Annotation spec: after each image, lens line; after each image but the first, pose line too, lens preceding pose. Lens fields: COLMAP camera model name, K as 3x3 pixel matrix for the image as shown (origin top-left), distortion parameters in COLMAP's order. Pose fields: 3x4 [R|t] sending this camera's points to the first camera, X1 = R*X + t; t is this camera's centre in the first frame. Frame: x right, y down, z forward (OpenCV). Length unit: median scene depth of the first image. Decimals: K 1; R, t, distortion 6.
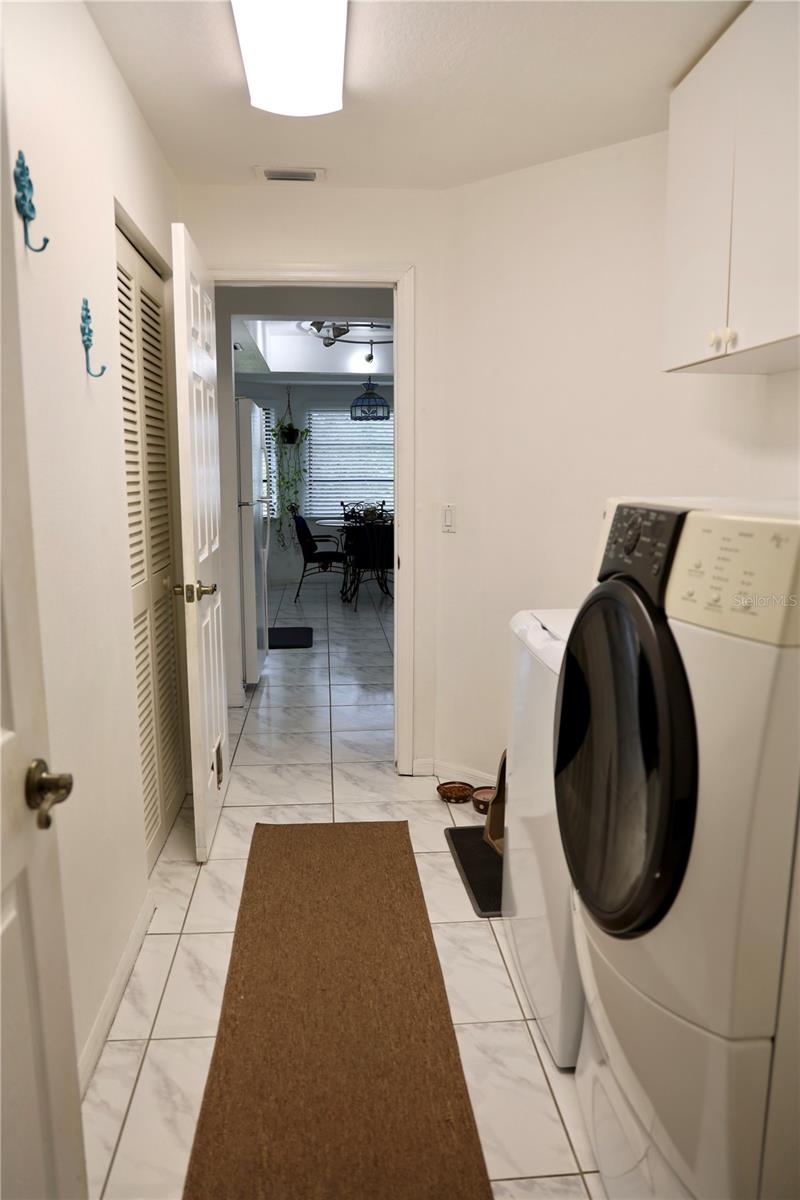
lens RADIAL K [[821.8, 0, 397.6], [0, 821.8, 601.5], [0, 0, 1]] dist [-0.072764, 0.034256]
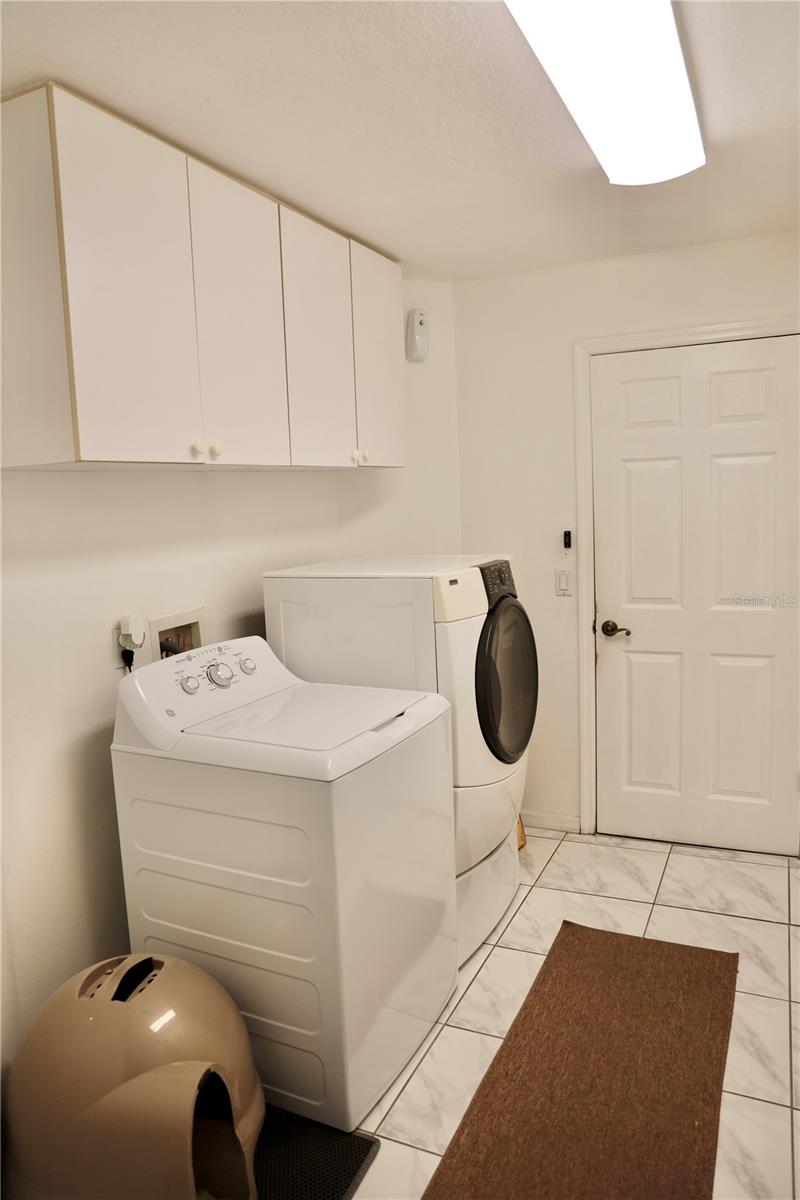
lens RADIAL K [[821.8, 0, 395.4], [0, 821.8, 602.4], [0, 0, 1]] dist [-0.072764, 0.034256]
pose [[-0.864012, -0.020131, 0.503068, -0.352089], [0.125236, 0.959201, 0.253474, -0.370185], [-0.487646, 0.282007, -0.826241, 1.808981]]
